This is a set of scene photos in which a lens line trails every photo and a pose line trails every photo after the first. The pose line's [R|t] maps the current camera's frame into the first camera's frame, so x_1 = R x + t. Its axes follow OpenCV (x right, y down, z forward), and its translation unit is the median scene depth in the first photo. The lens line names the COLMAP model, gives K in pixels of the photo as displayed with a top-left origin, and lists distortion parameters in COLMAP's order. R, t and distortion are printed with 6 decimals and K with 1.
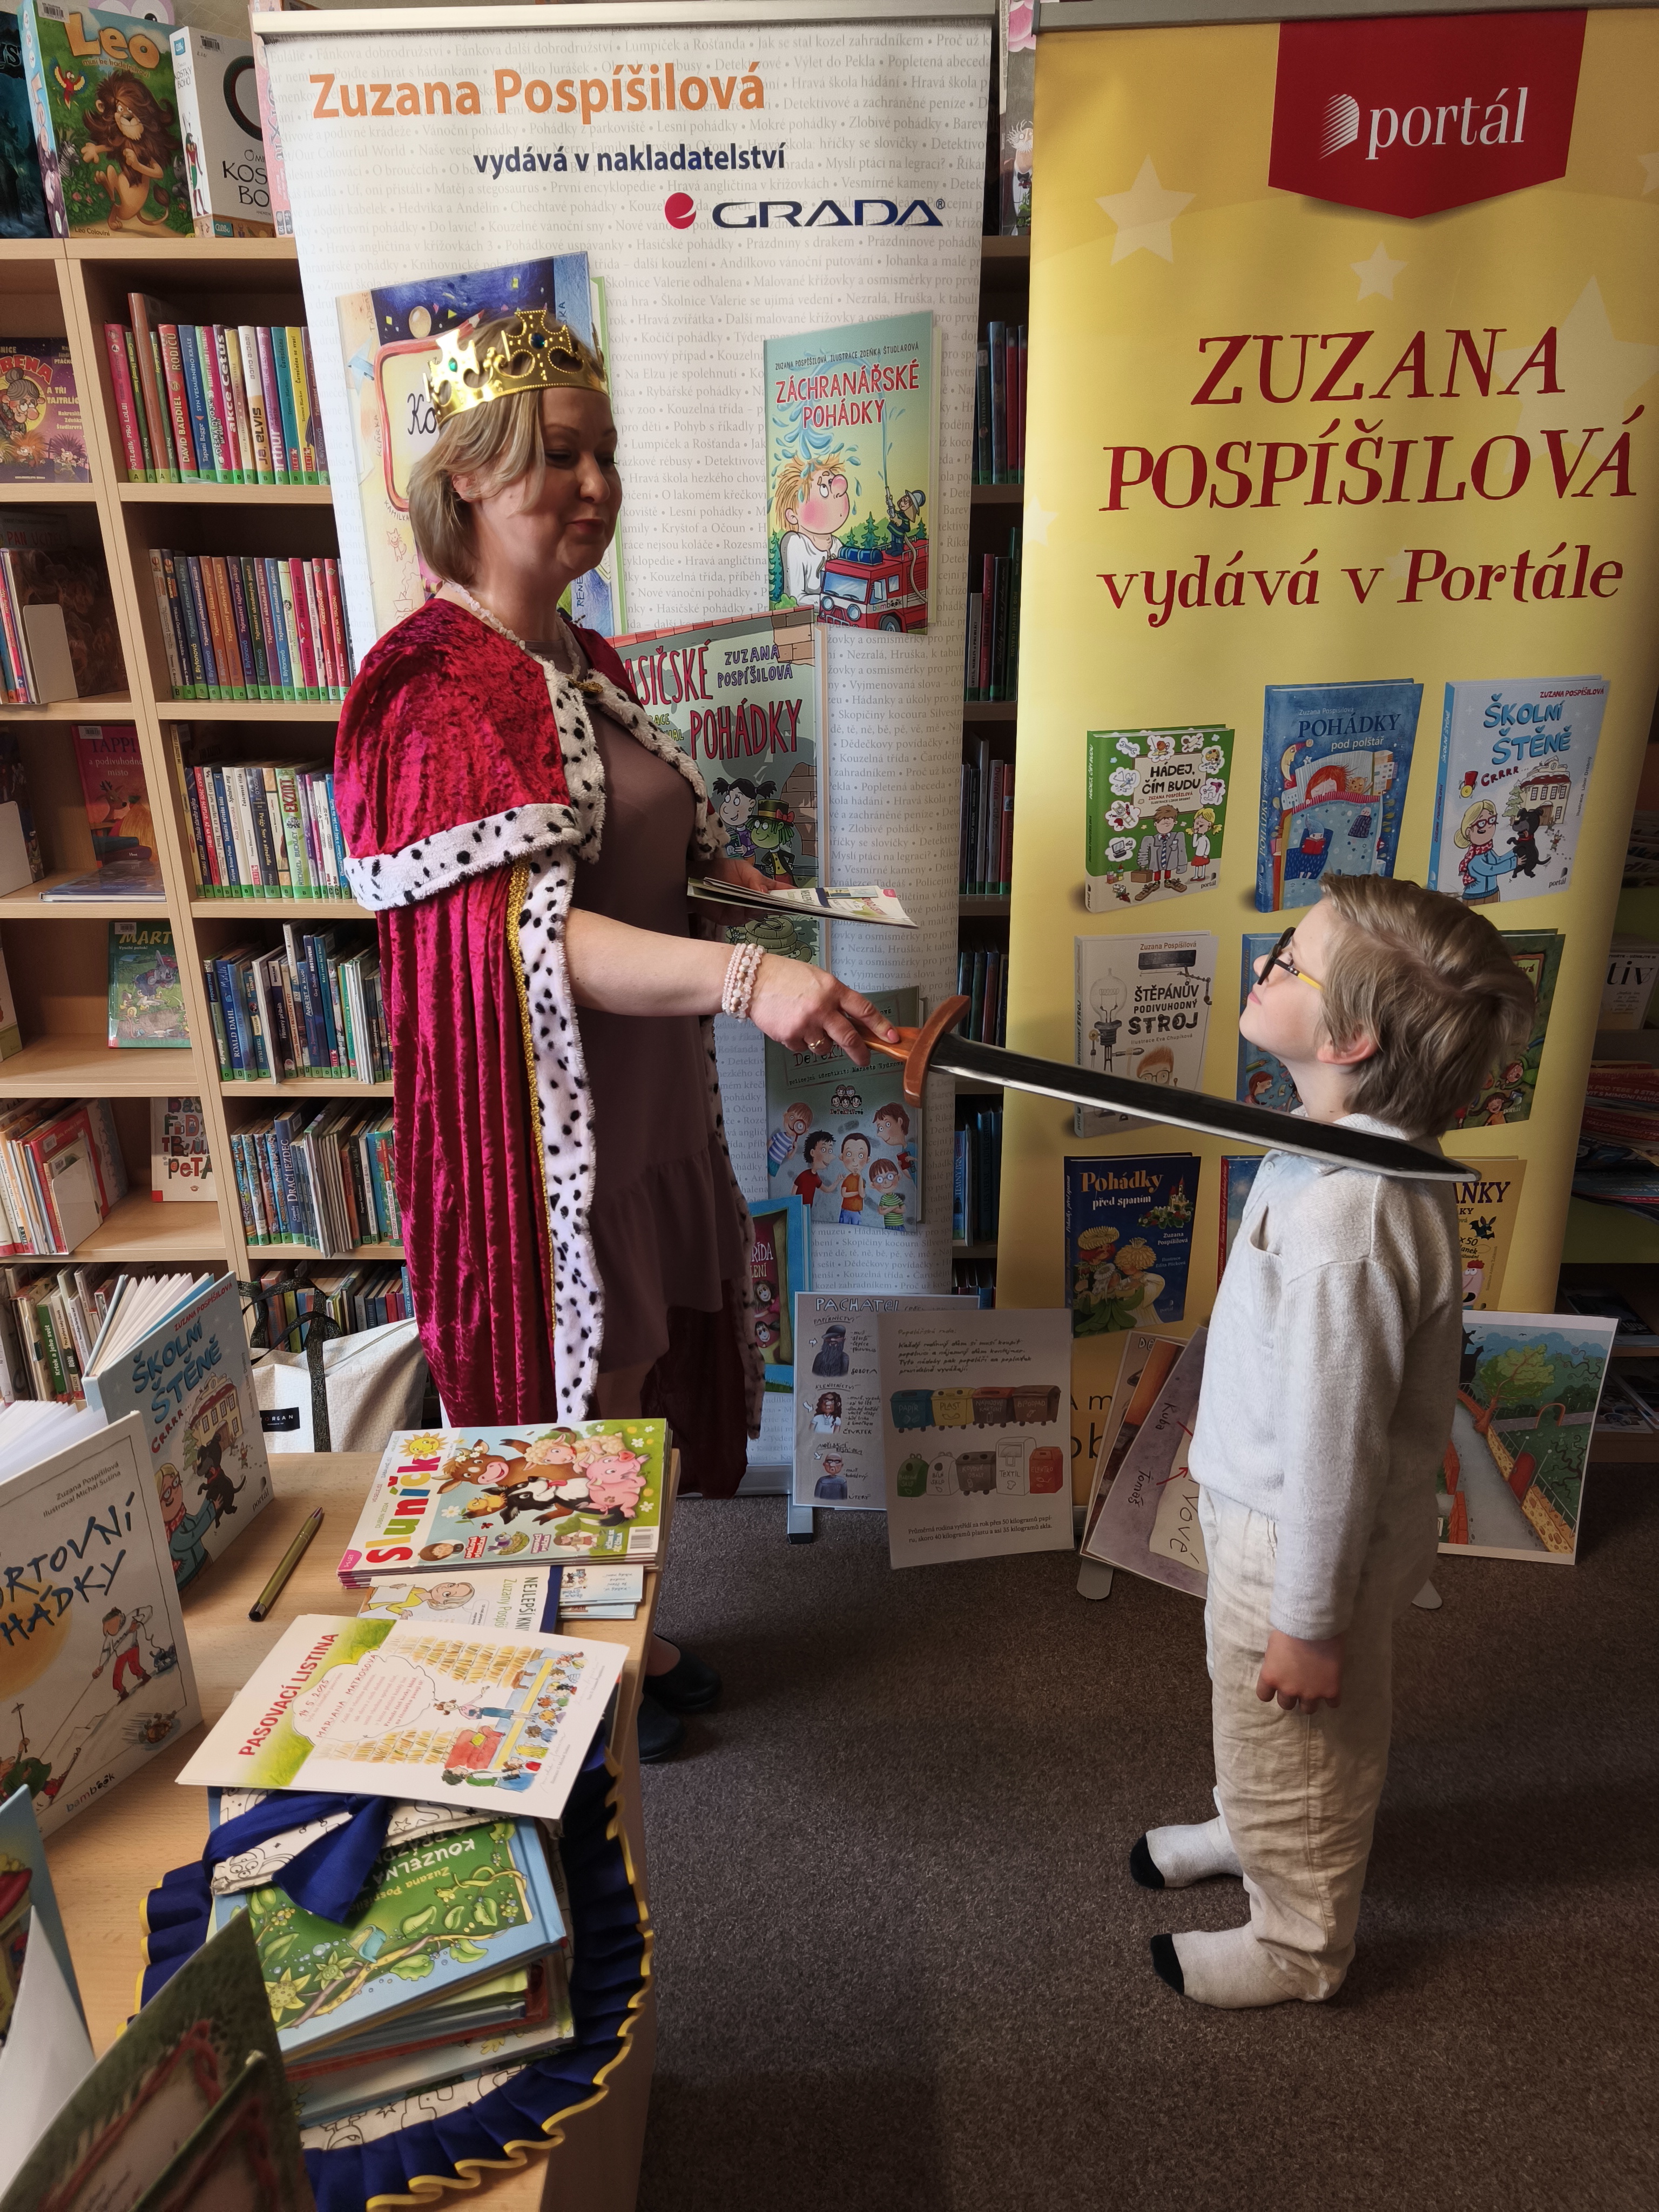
lens RADIAL K [[1459.8, 0, 834.4], [0, 1459.8, 1114.7], [0, 0, 1]] dist [0.064179, -0.028756]
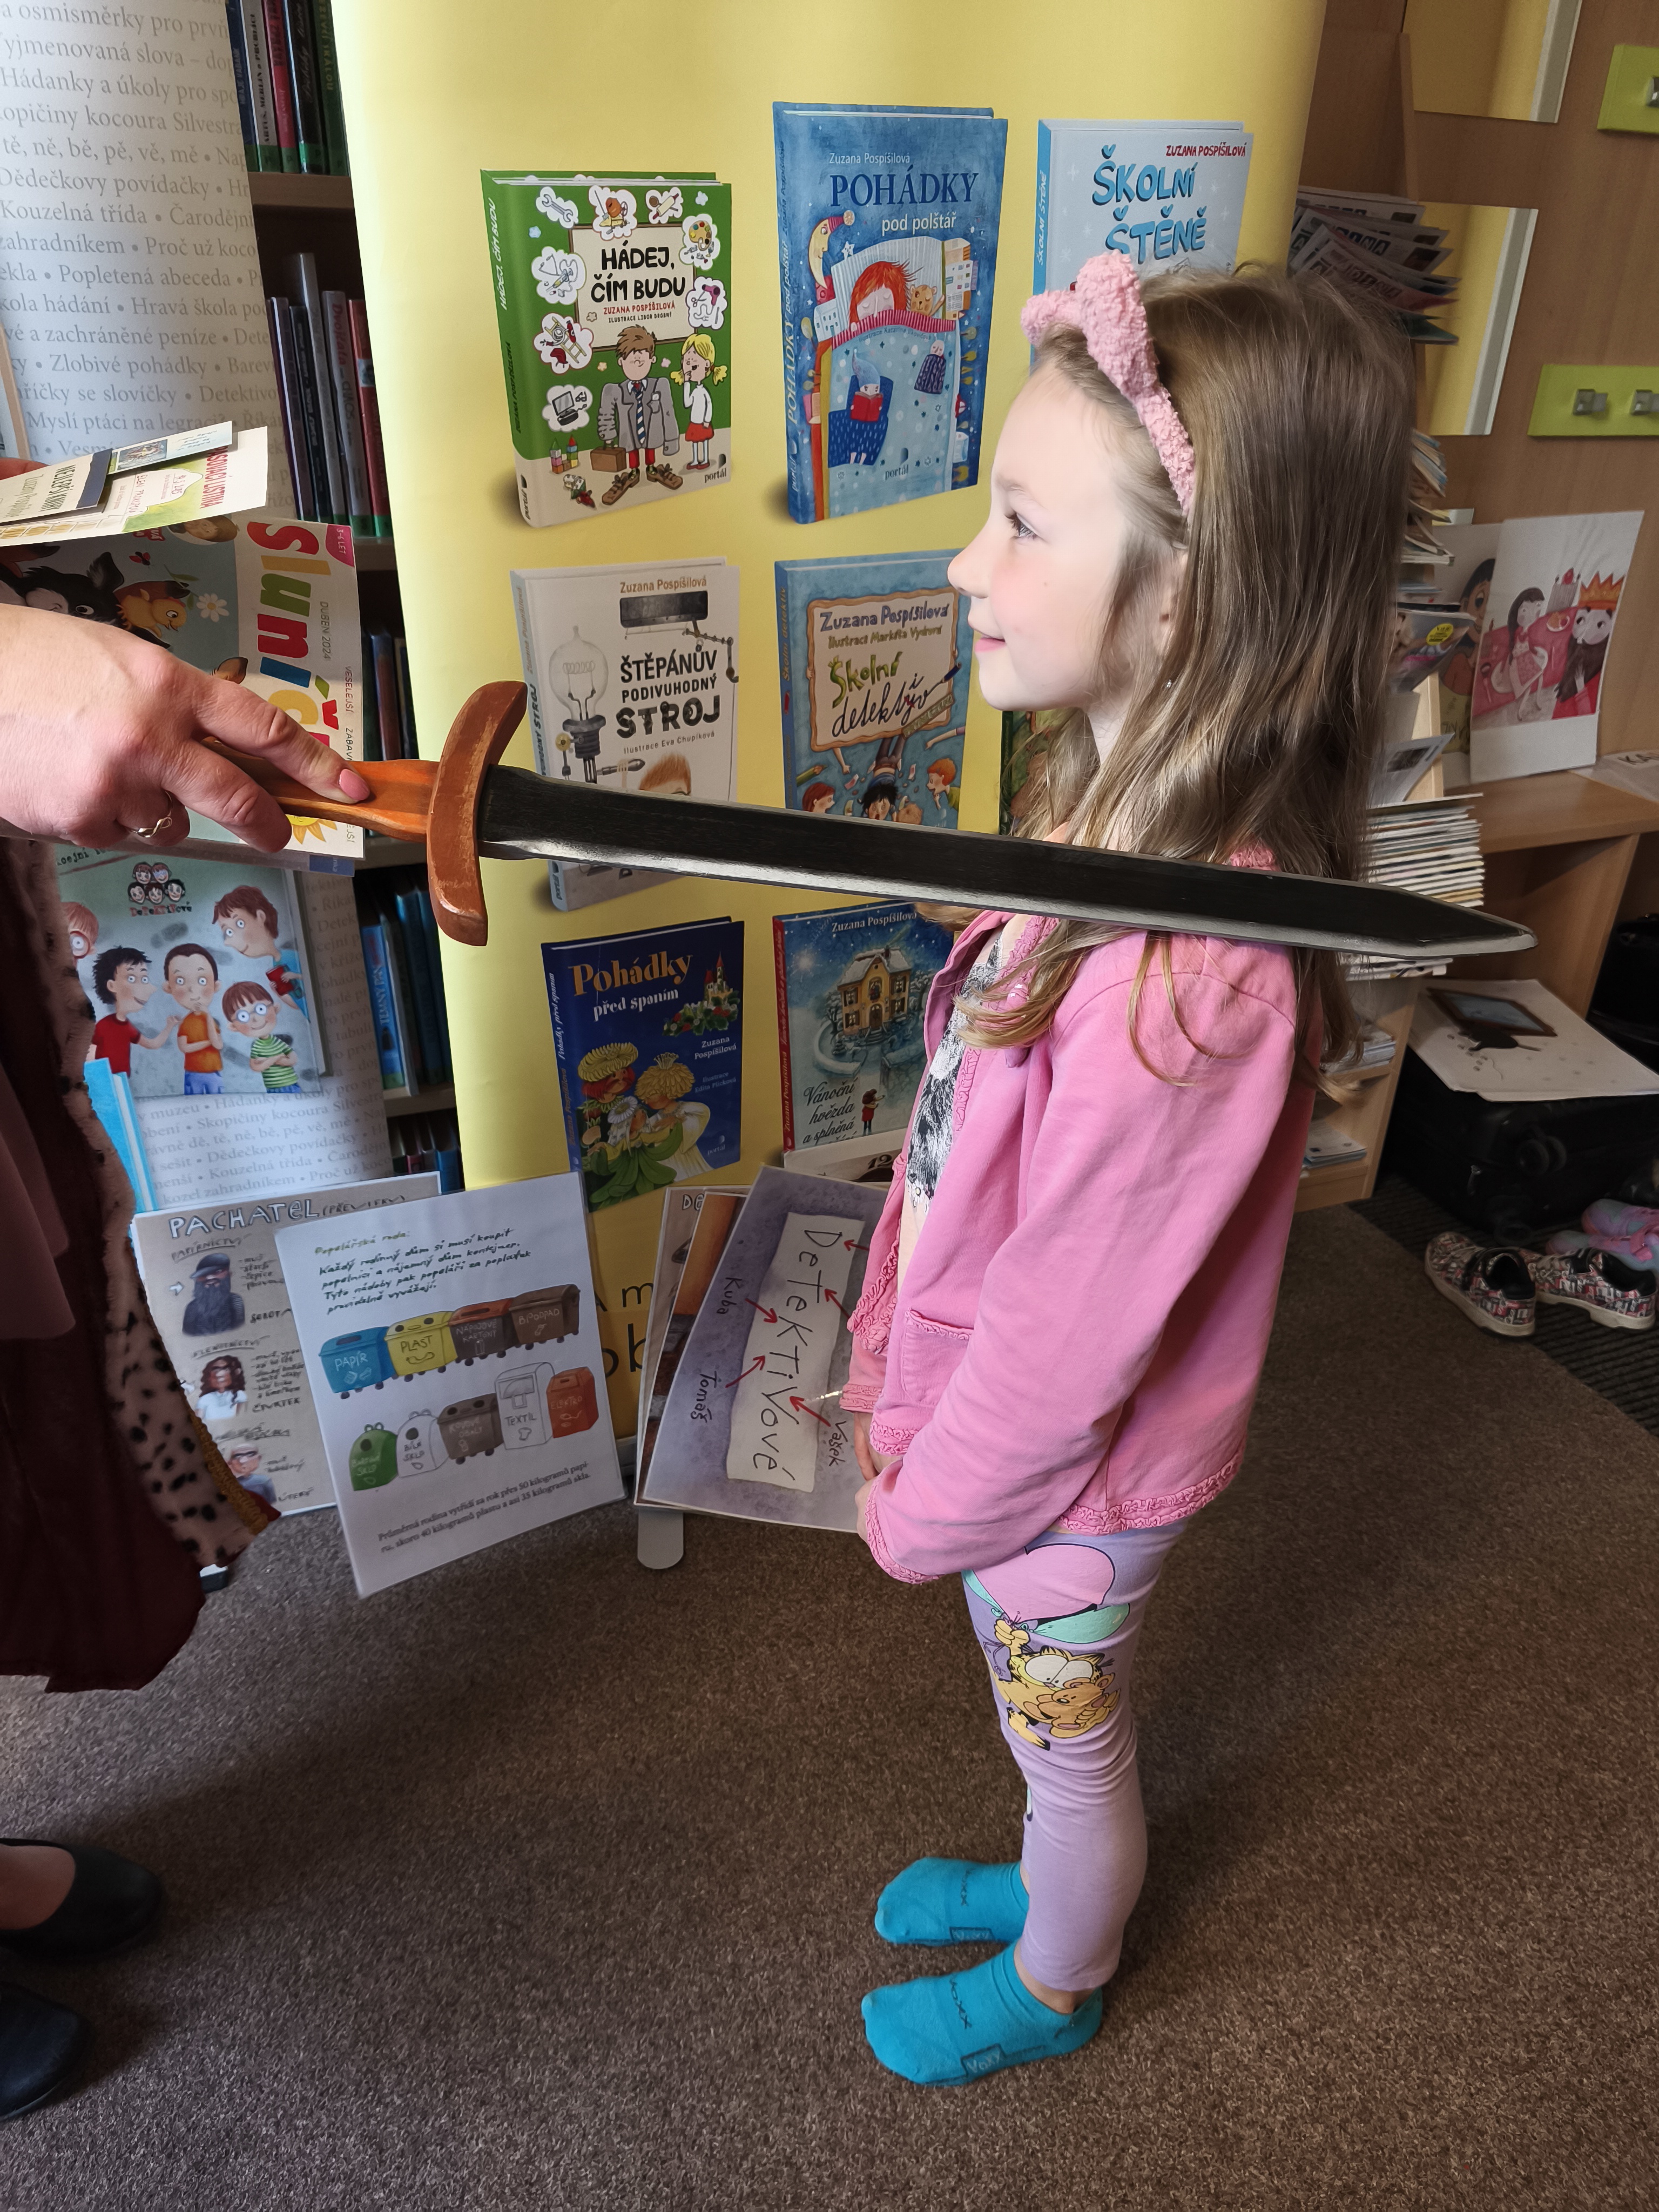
lens RADIAL K [[1465.3, 0, 828.0], [0, 1465.3, 1112.9], [0, 0, 1]] dist [0.067948, -0.051841]
pose [[0.927440, -0.150756, 0.342239, 0.045879], [0.104045, 0.983032, 0.151070, 0.018511], [-0.359207, -0.104500, 0.927389, 0.385911]]
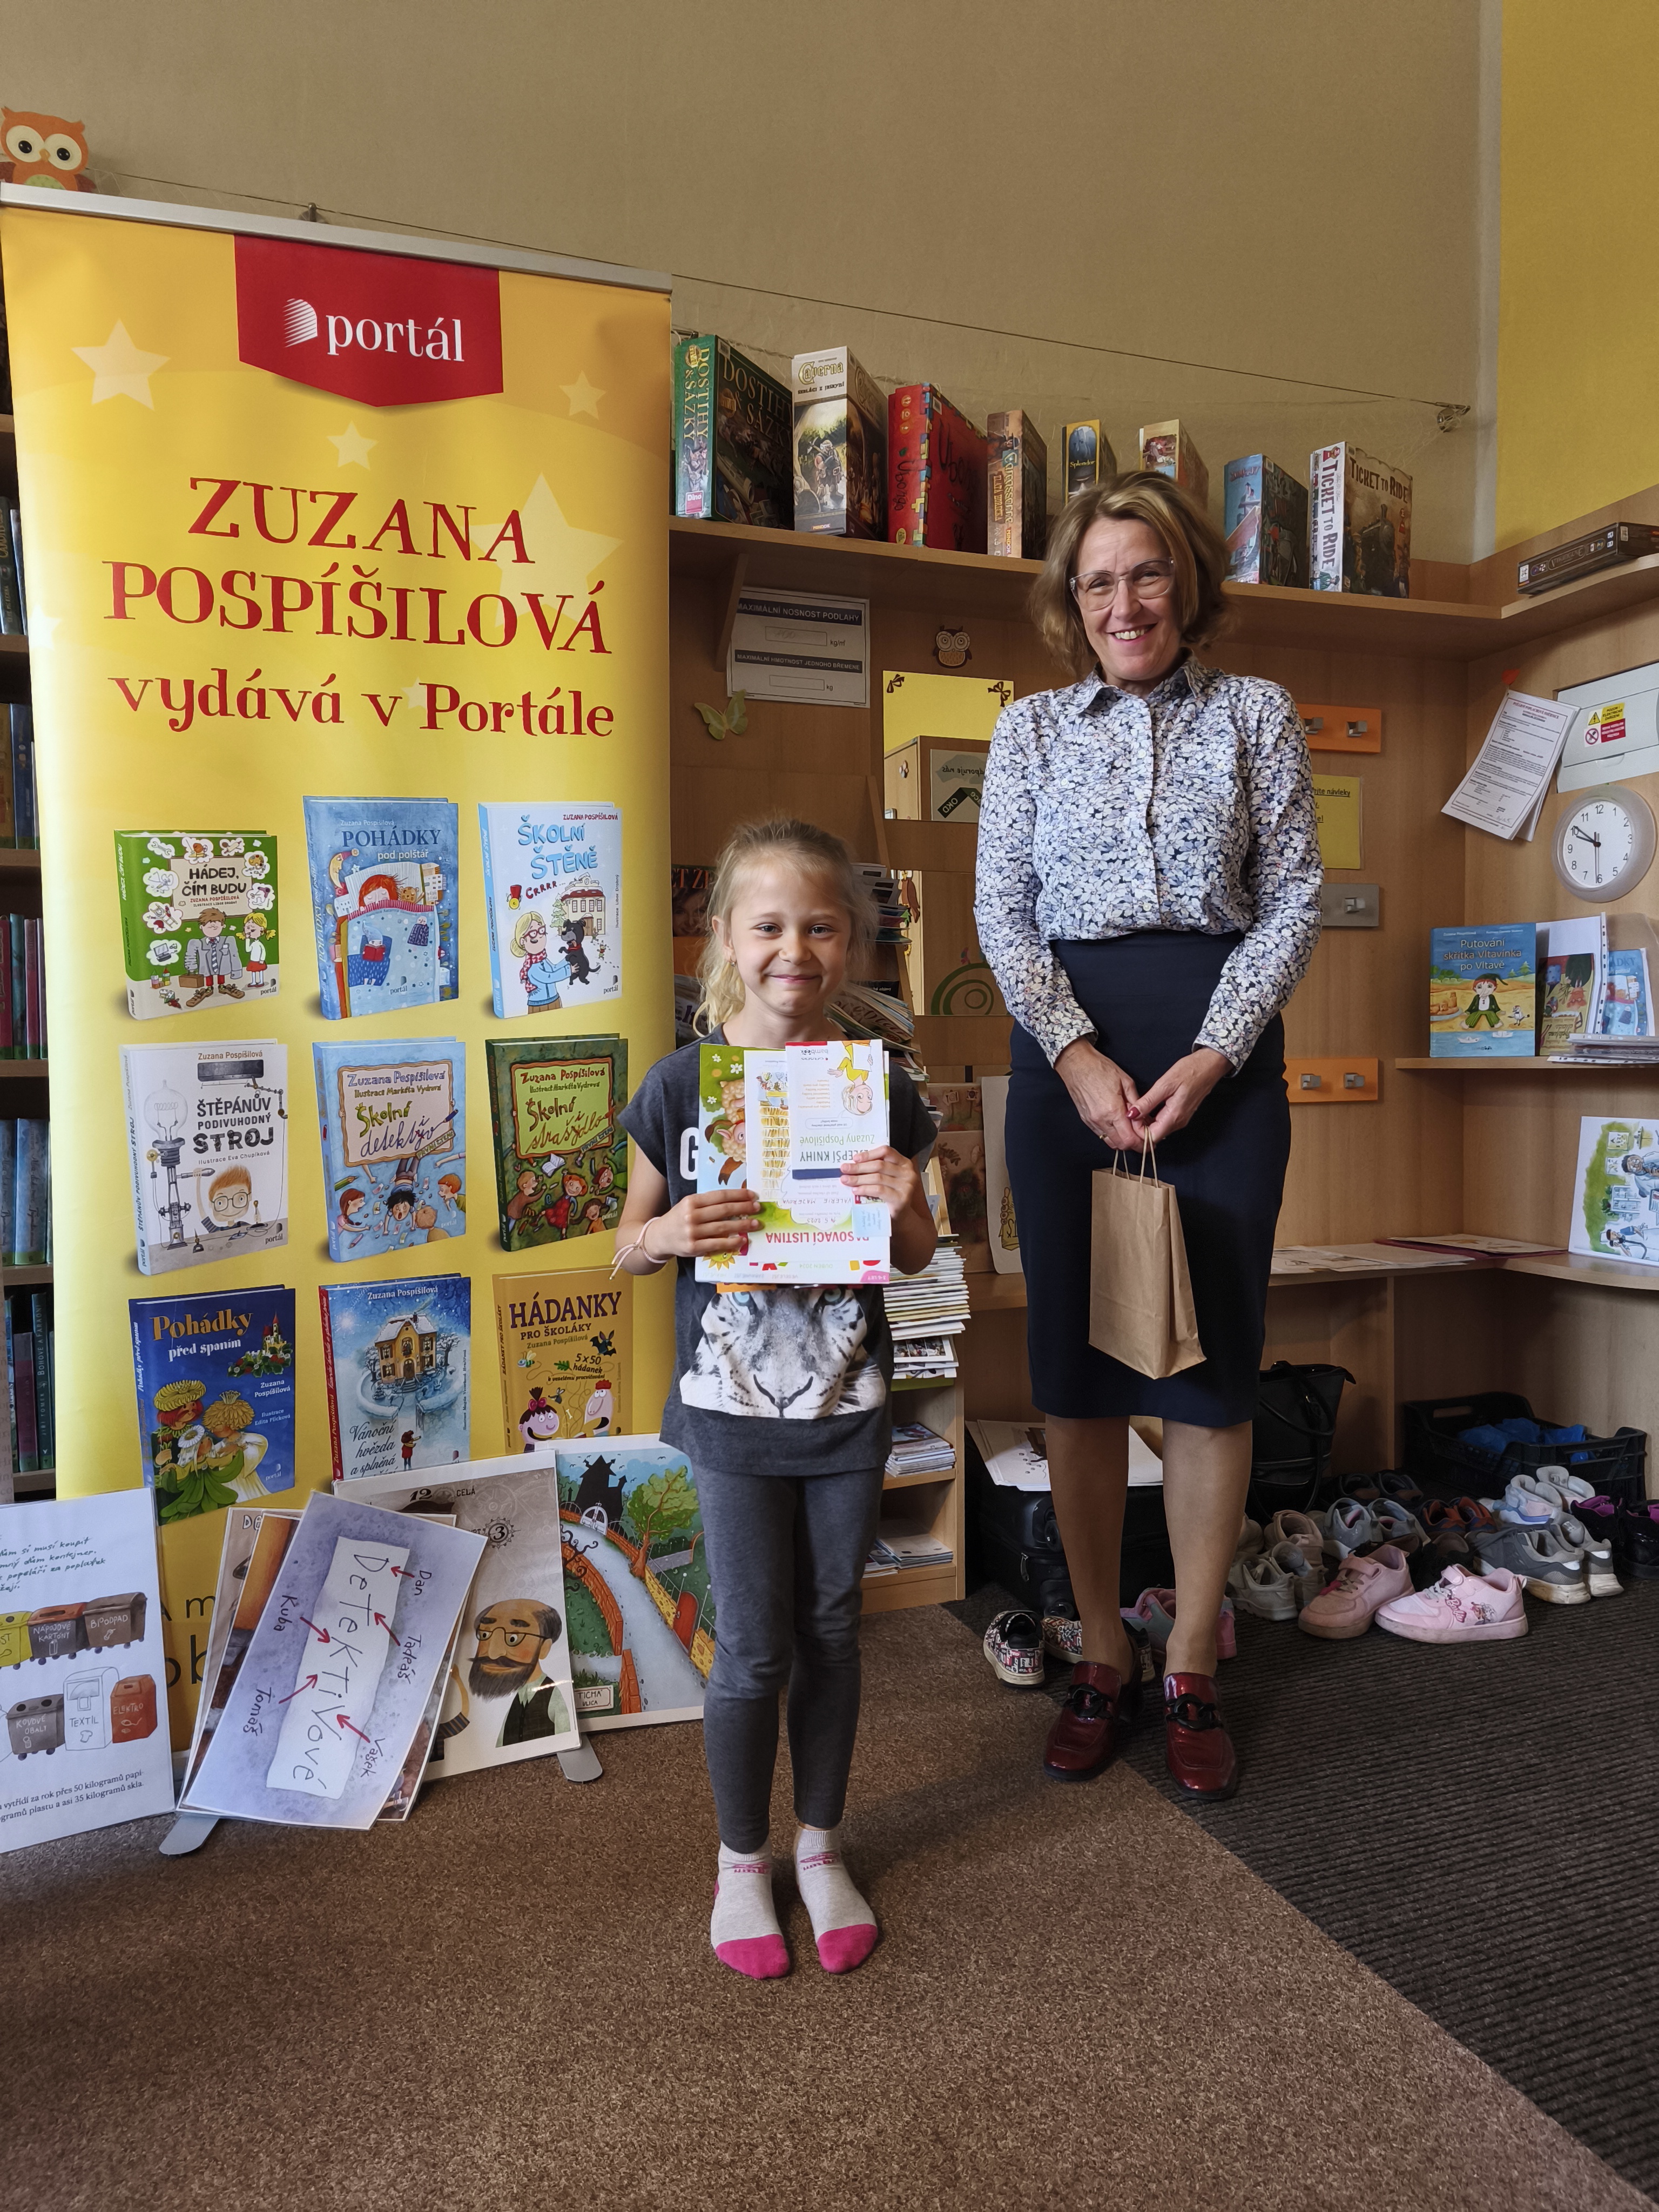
lens RADIAL K [[1456.9, 0, 822.4], [0, 1456.9, 1119.2], [0, 0, 1]] dist [0.075856, -0.057083]
pose [[0.937154, -0.021926, 0.348227, 0.264044], [0.128007, 0.950039, -0.284676, 0.255403], [-0.324587, 0.311360, 0.893139, 0.036113]]
